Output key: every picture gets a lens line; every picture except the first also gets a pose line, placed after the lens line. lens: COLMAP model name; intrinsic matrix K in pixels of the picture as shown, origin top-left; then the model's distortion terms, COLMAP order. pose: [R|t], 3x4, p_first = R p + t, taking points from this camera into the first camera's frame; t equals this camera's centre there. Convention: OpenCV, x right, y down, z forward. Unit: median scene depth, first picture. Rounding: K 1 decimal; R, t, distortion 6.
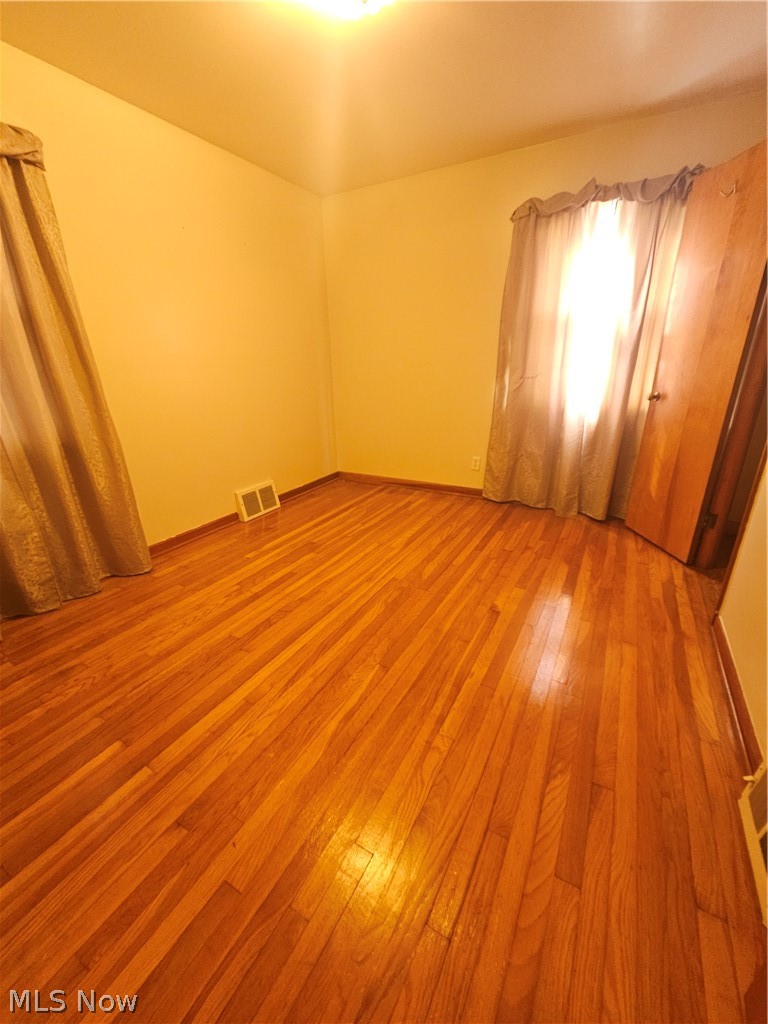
lens RADIAL K [[416.2, 0, 385.5], [0, 416.2, 517.3], [0, 0, 1]] dist [-0.001225, -0.000231]
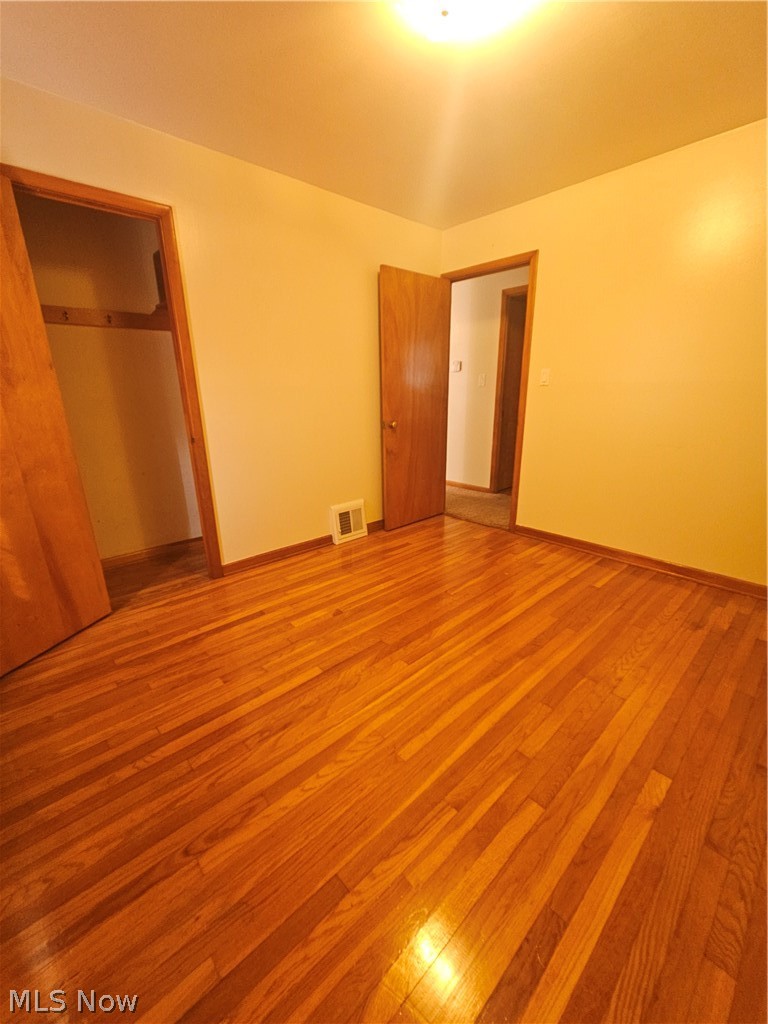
lens RADIAL K [[416.2, 0, 385.5], [0, 416.2, 517.3], [0, 0, 1]] dist [-0.001225, -0.000231]
pose [[-0.950749, -0.064303, 0.303220, -0.161163], [0.138132, 0.787841, 0.600188, -0.561144], [-0.277483, 0.612512, -0.740157, 1.426507]]
